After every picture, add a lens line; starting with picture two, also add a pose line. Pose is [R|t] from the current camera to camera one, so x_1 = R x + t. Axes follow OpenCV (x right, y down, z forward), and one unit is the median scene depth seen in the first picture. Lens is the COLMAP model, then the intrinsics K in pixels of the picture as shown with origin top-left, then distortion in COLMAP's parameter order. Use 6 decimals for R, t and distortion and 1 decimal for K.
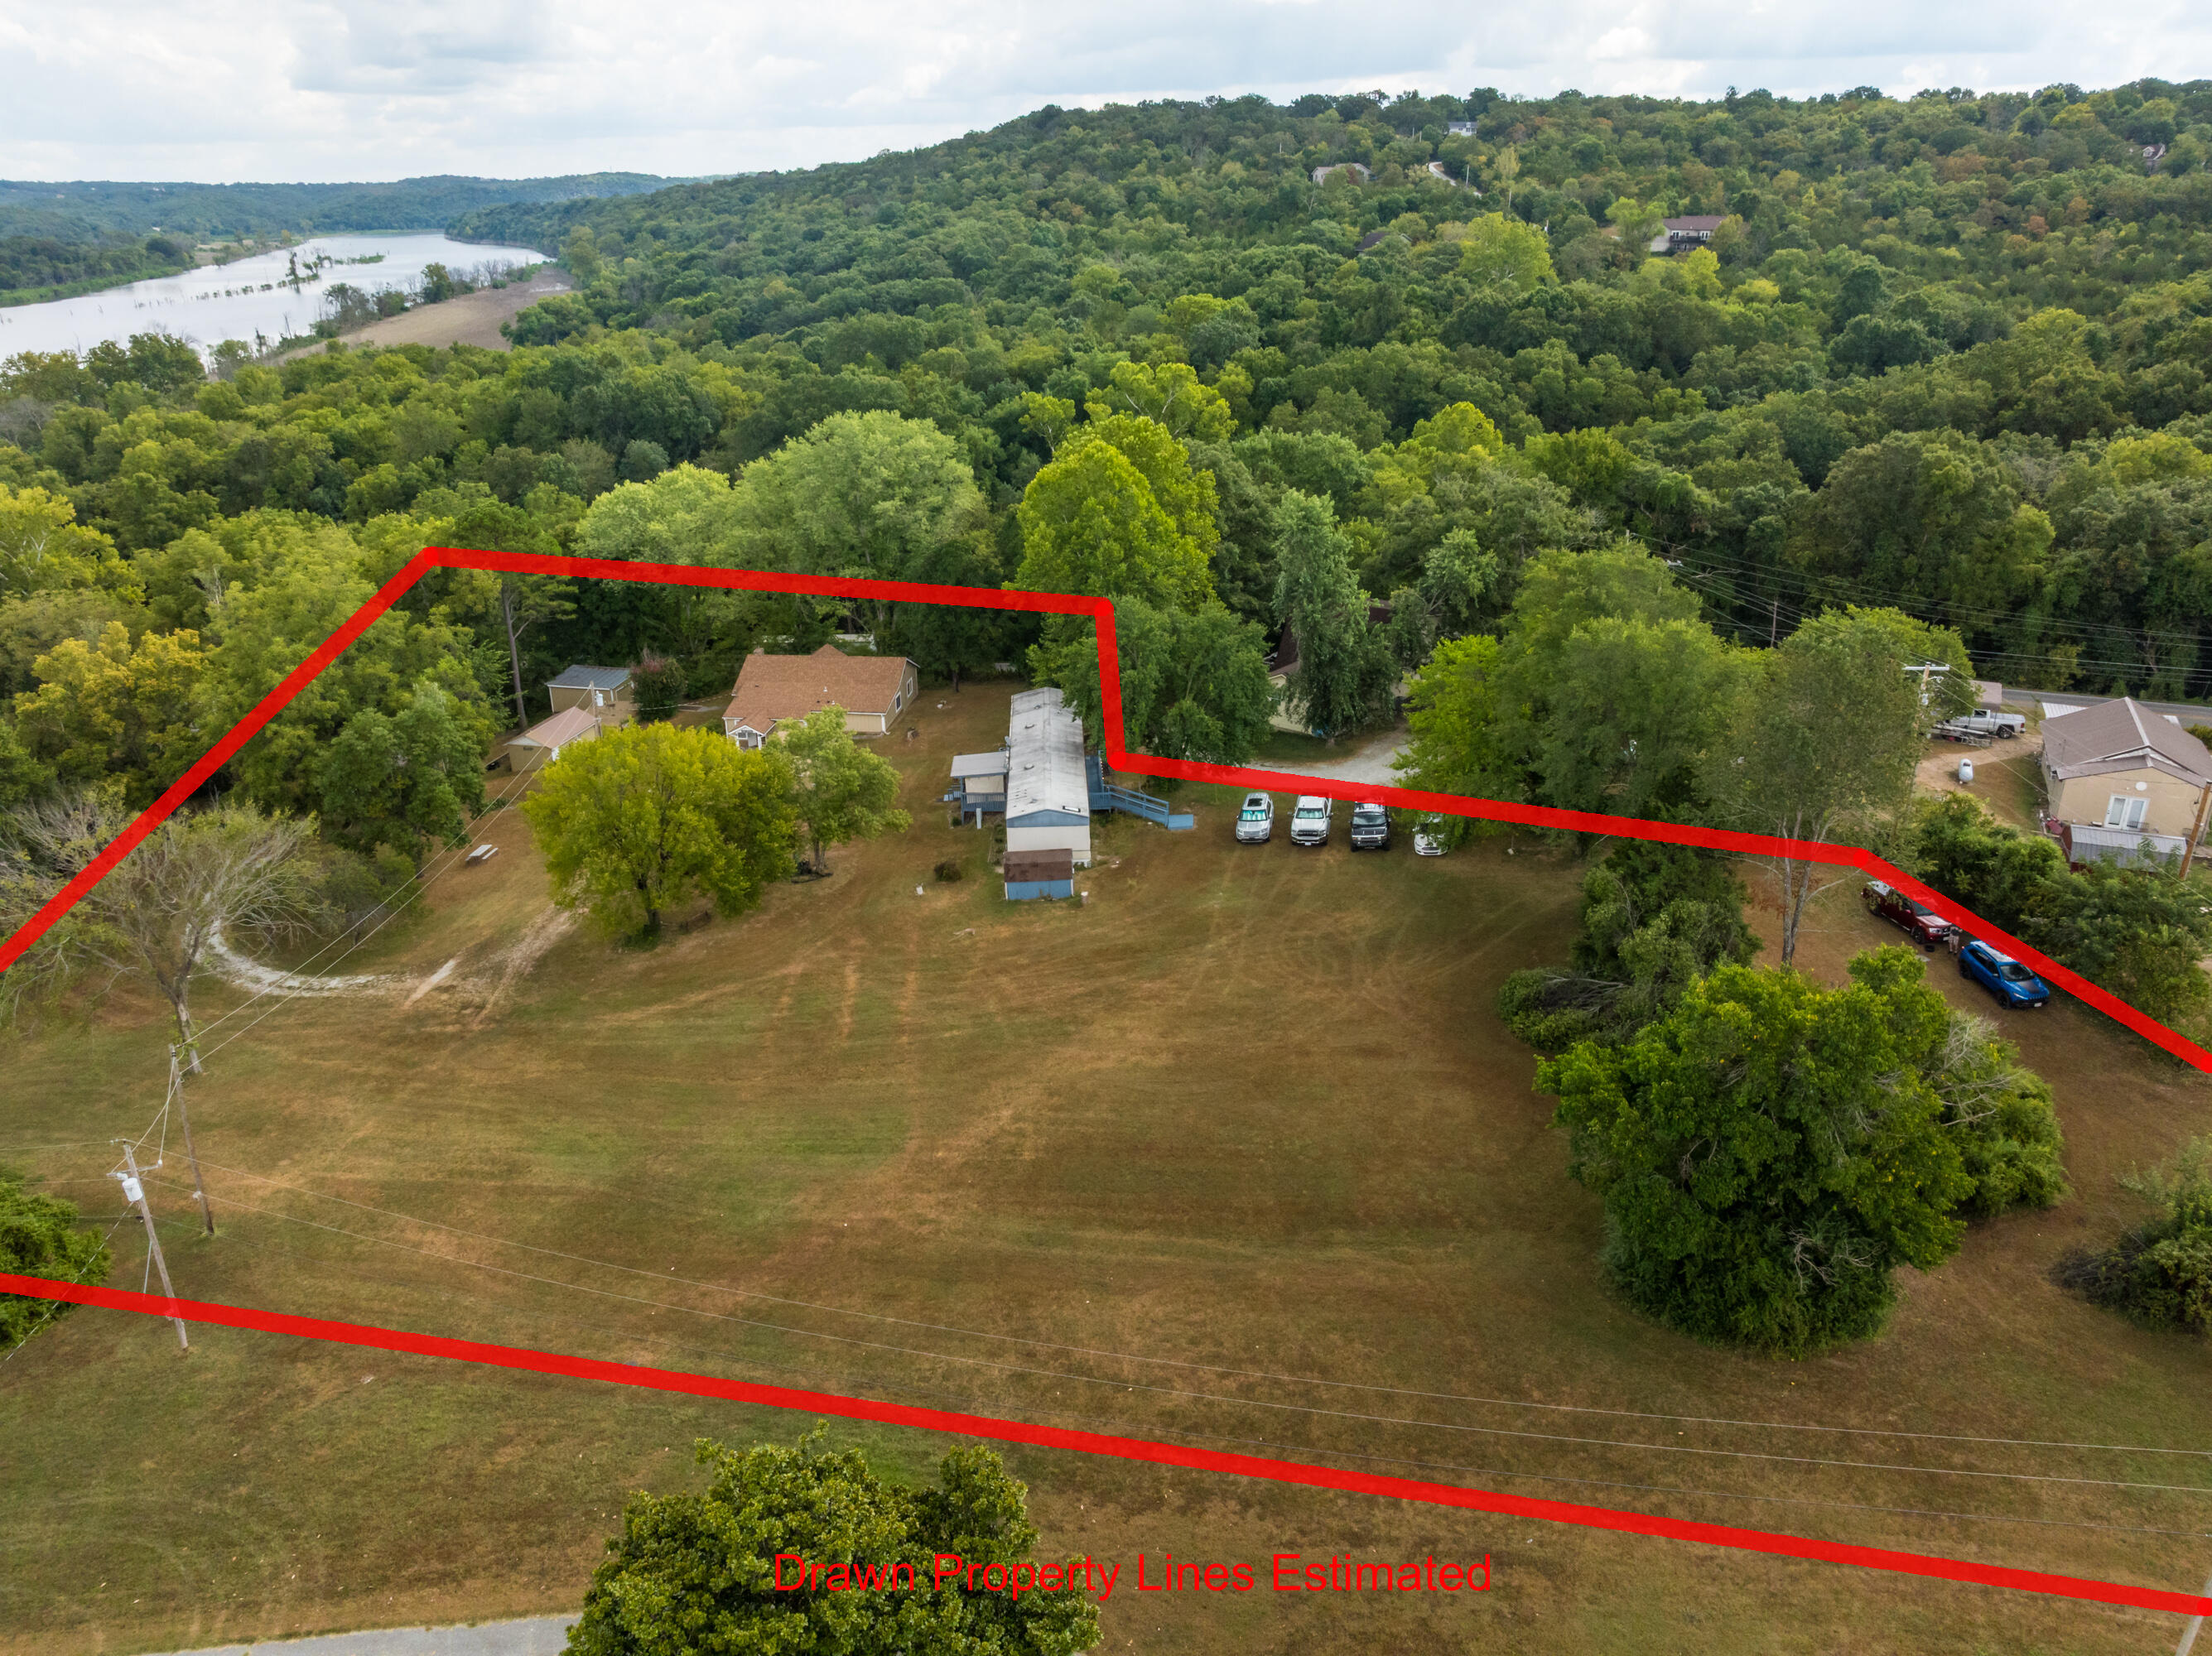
lens RADIAL K [[1558.0, 0, 1106.0], [0, 1558.0, 828.0], [0, 0, 1]] dist [-0.057661, 0.026373]
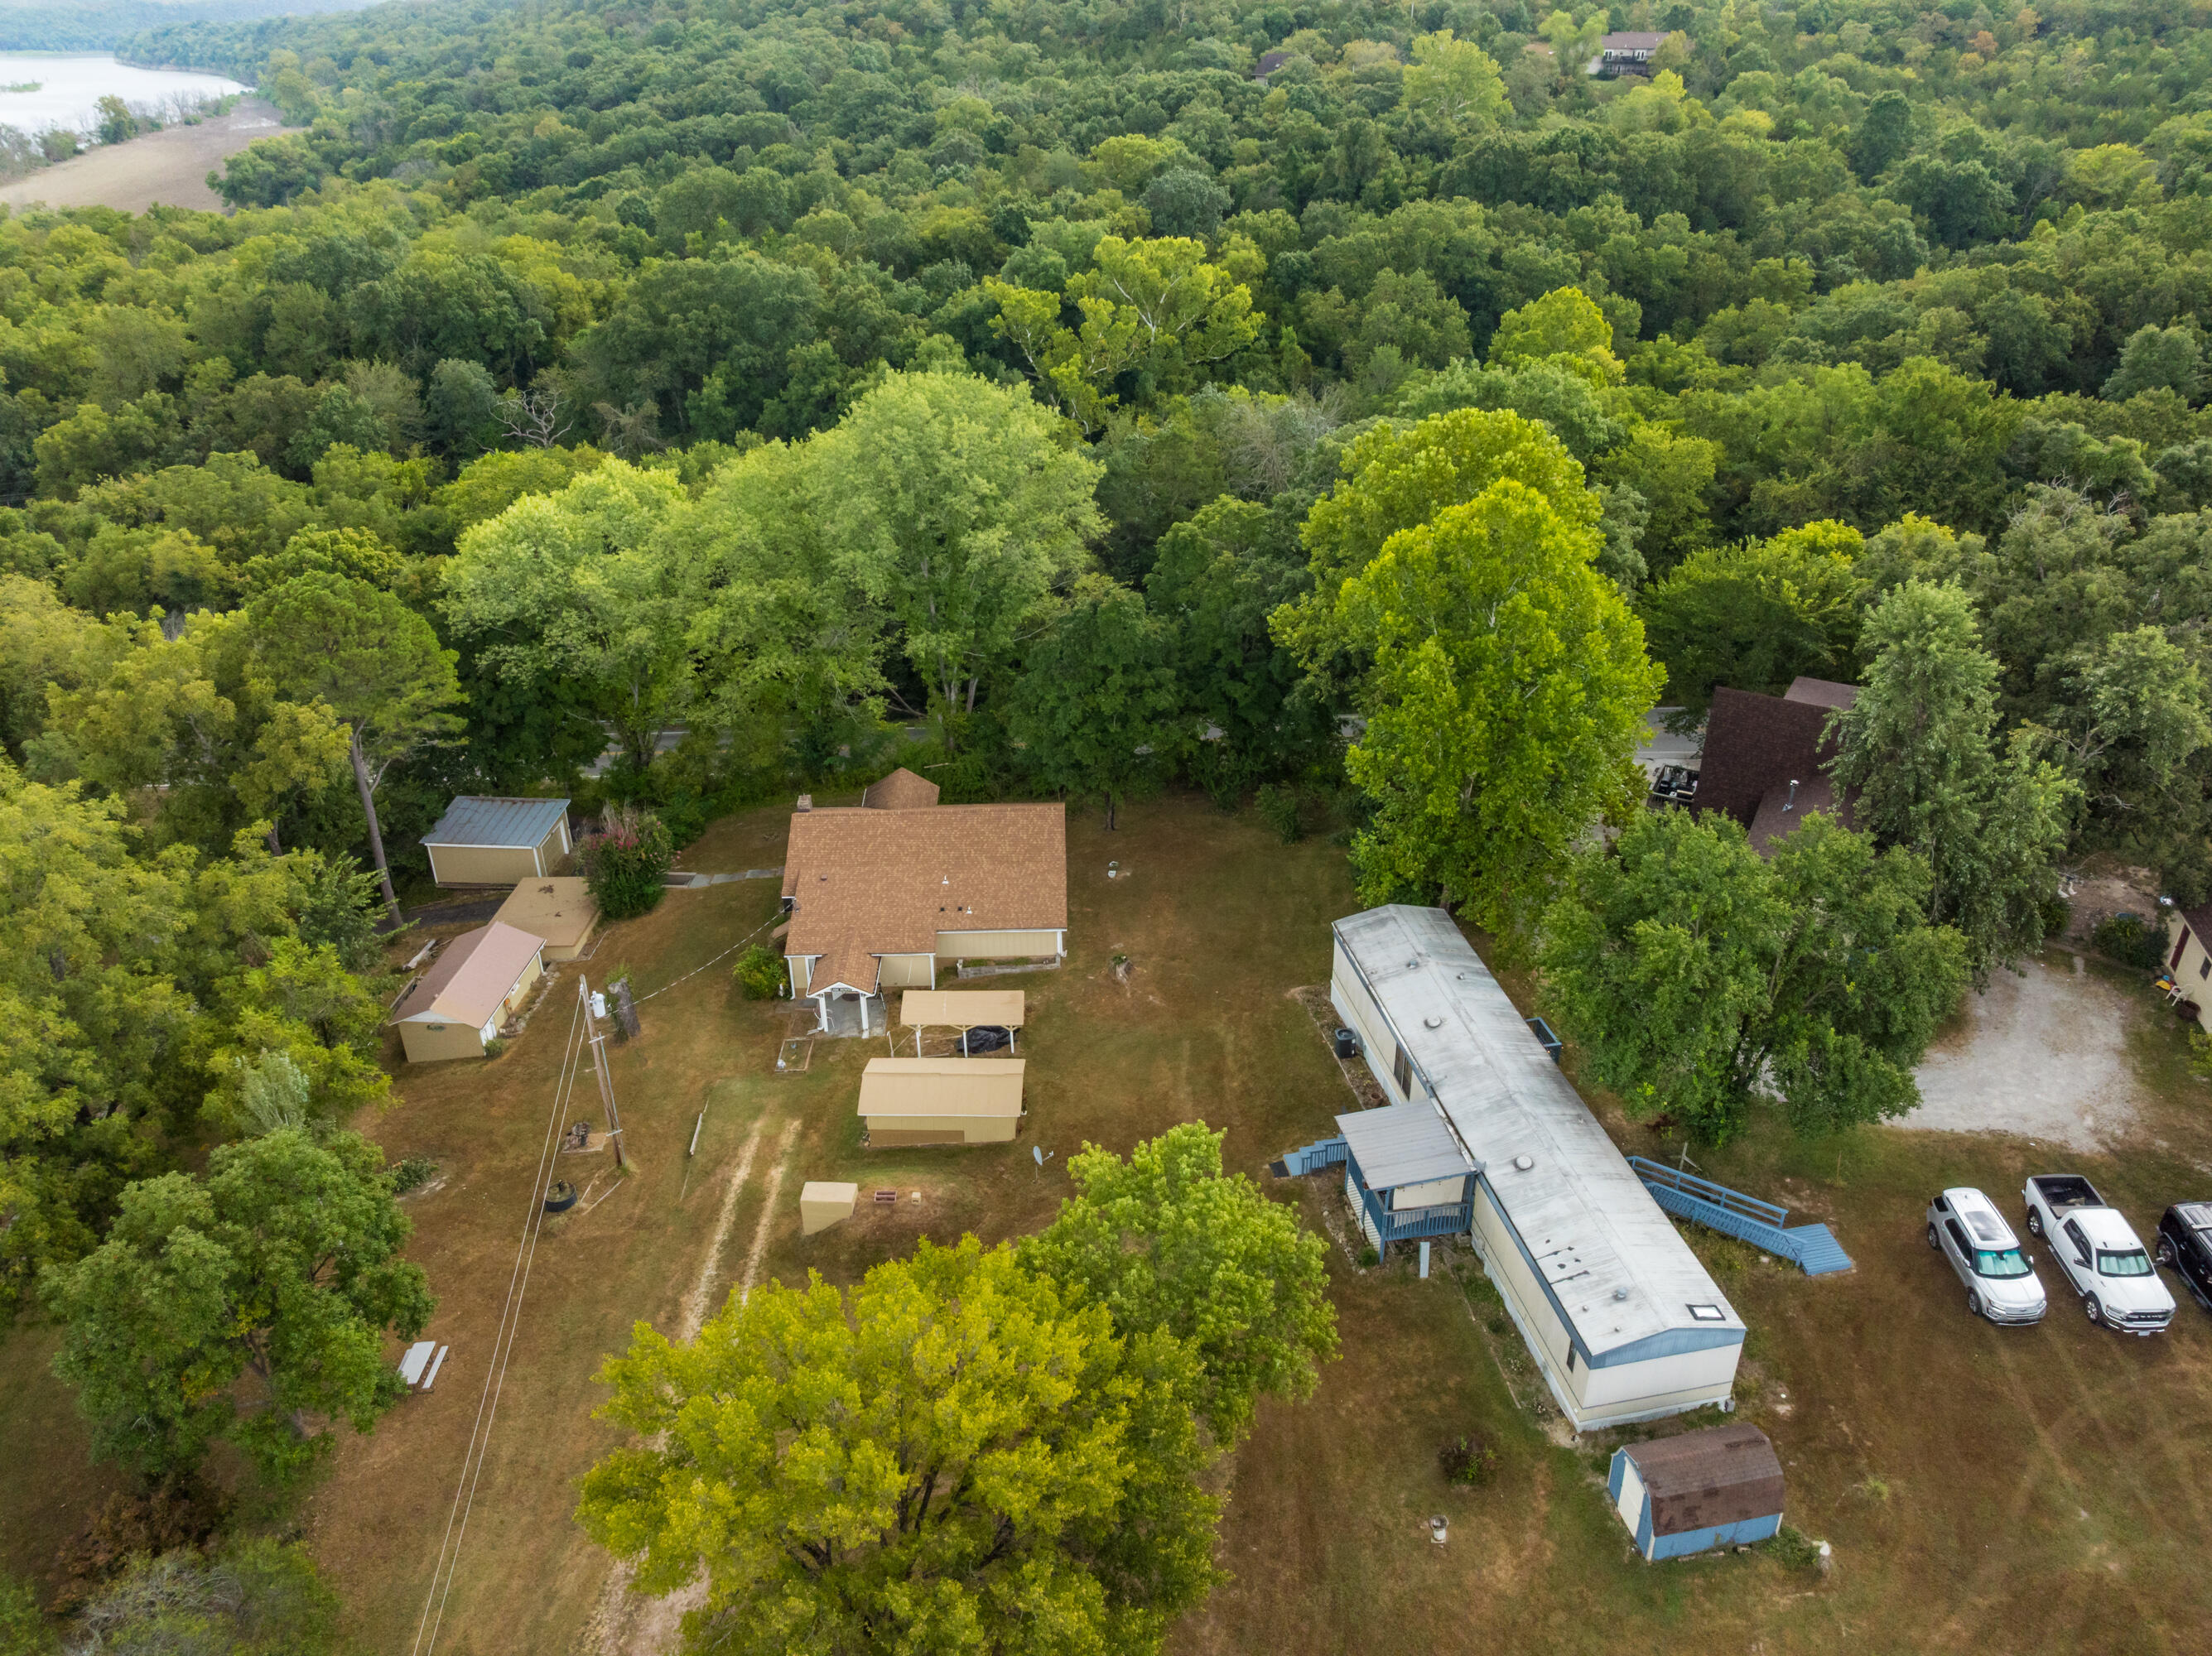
lens RADIAL K [[1560.8, 0, 1106.0], [0, 1560.8, 828.0], [0, 0, 1]] dist [-0.065297, 0.039260]
pose [[0.989512, -0.067809, 0.127542, -0.067065], [0.054657, 0.993081, 0.103932, -0.057728], [-0.133707, -0.095871, 0.986373, 0.140902]]
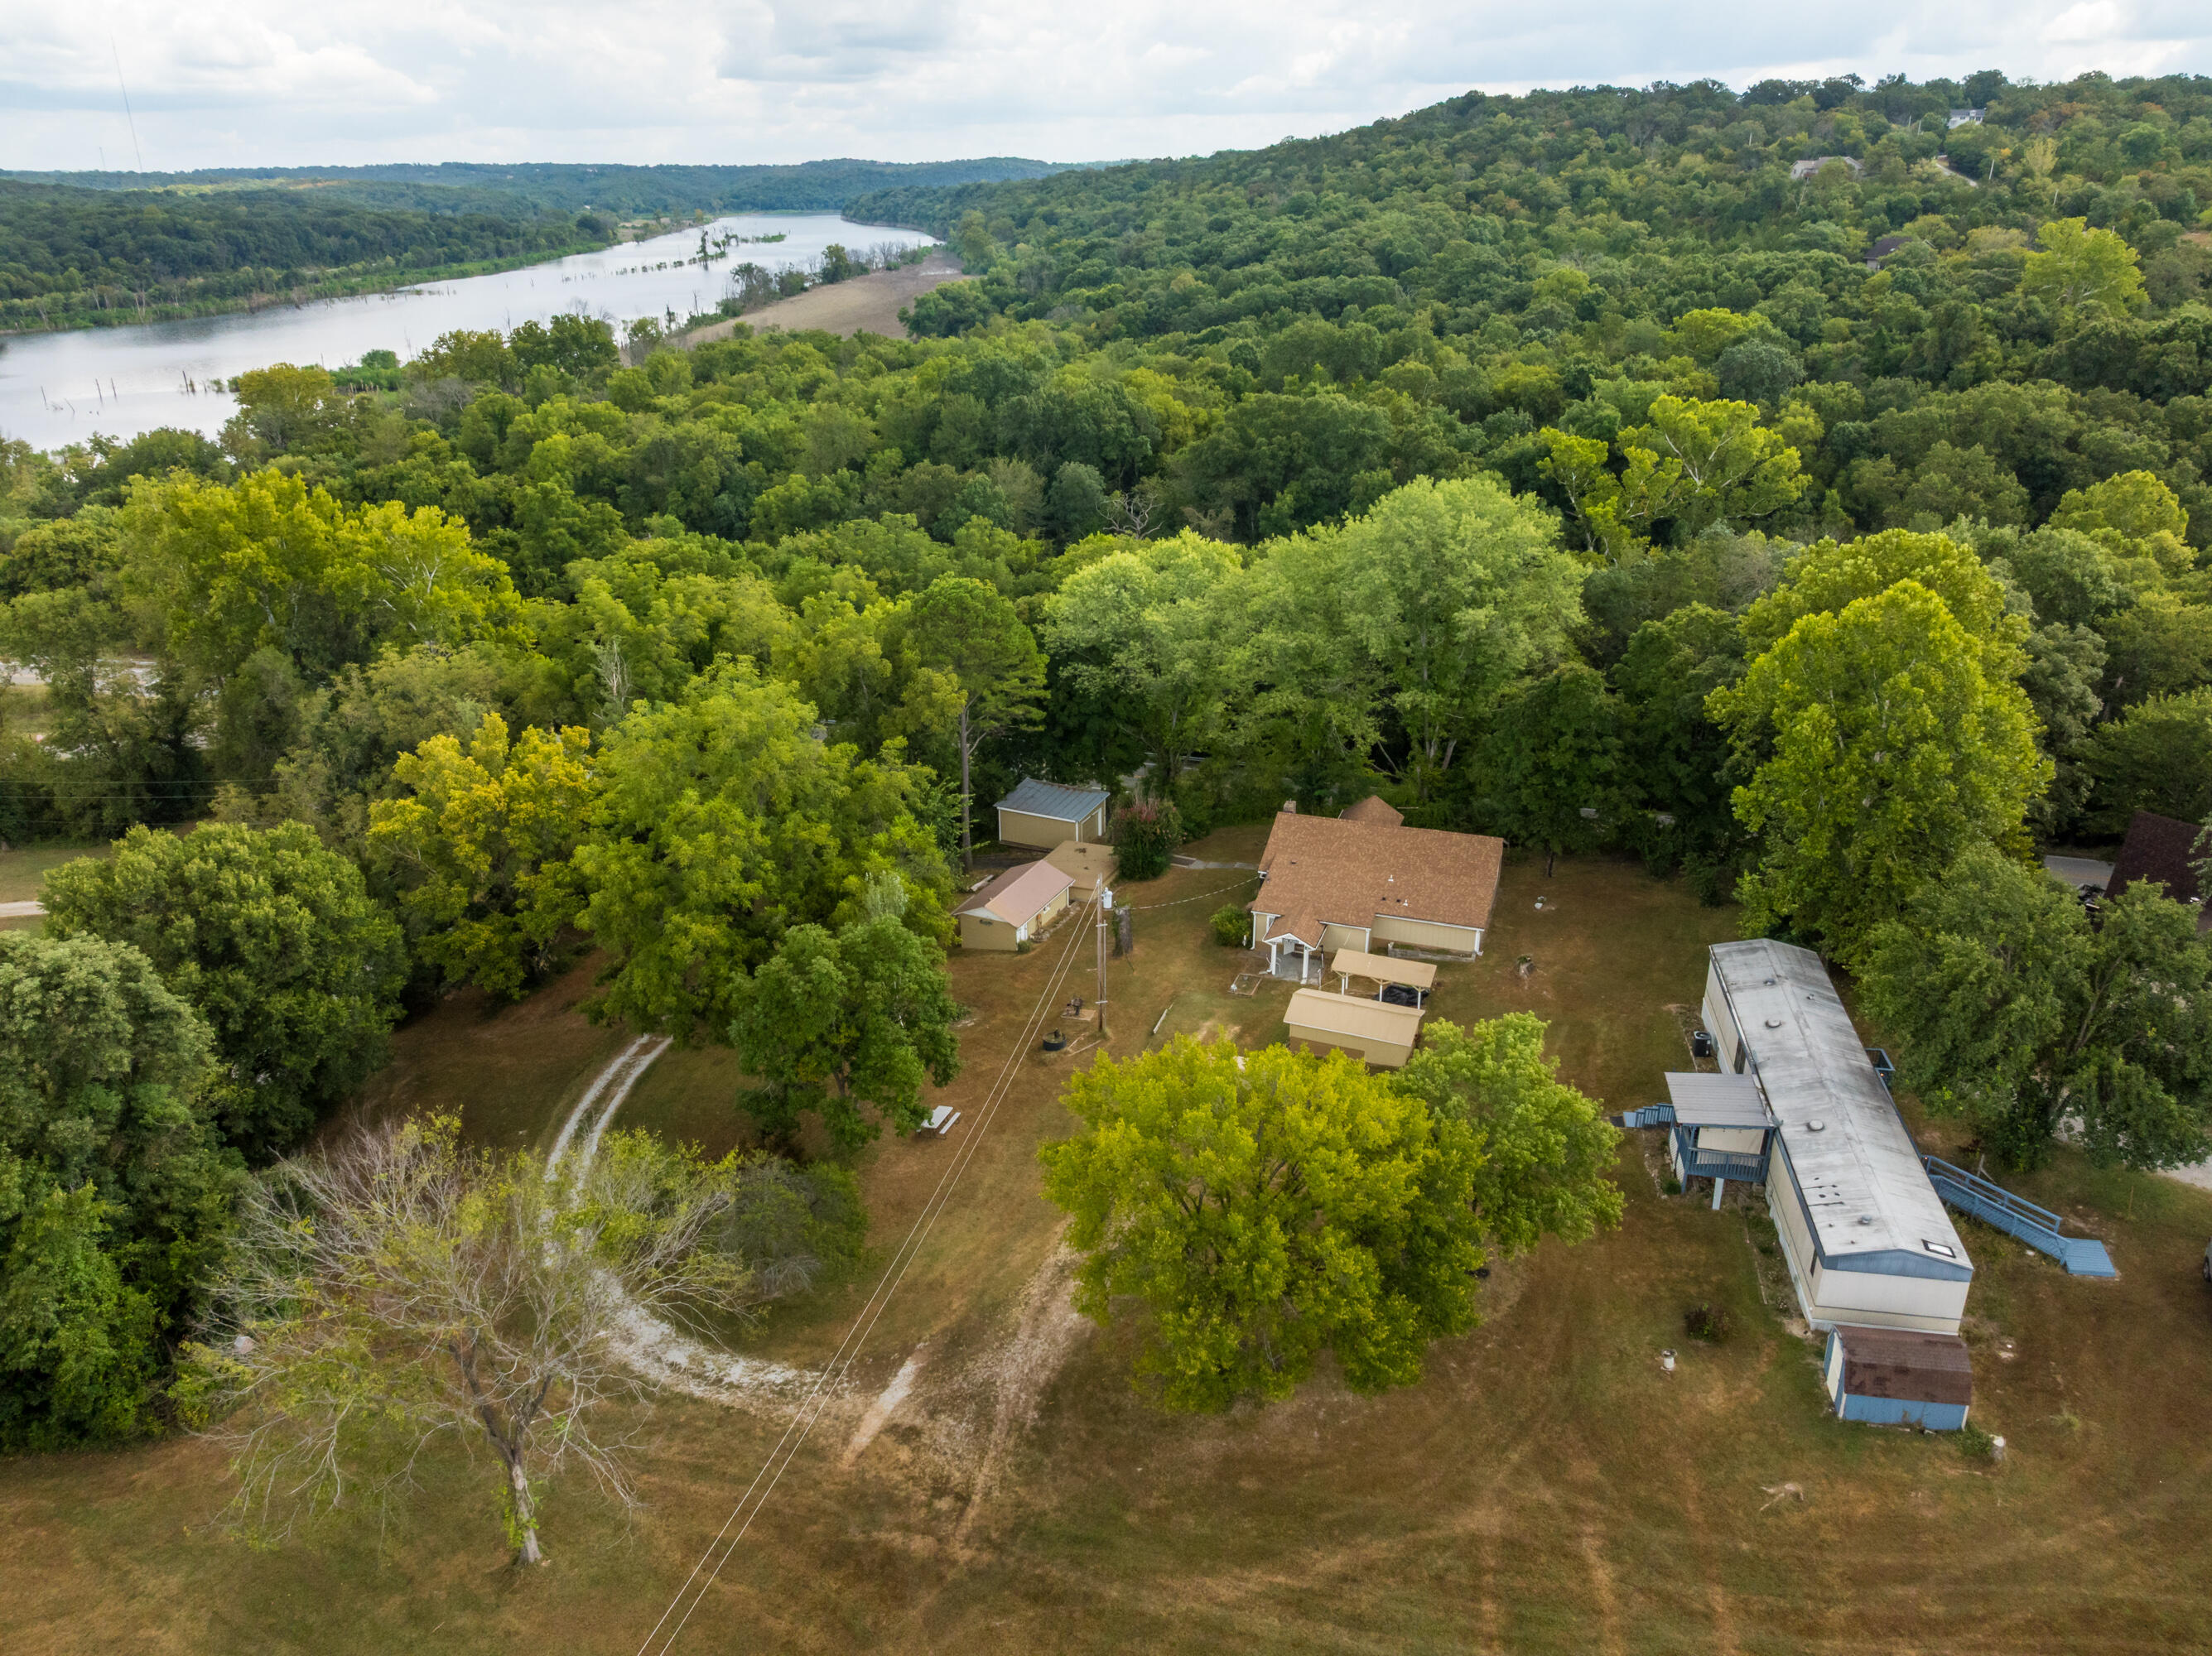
lens RADIAL K [[1557.6, 0, 1106.0], [0, 1557.6, 828.0], [0, 0, 1]] dist [-0.051892, 0.017856]
pose [[0.975283, 0.089171, -0.202167, -0.057558], [-0.088001, 0.996011, 0.014790, -0.038517], [0.202679, 0.003367, 0.979239, 0.093718]]
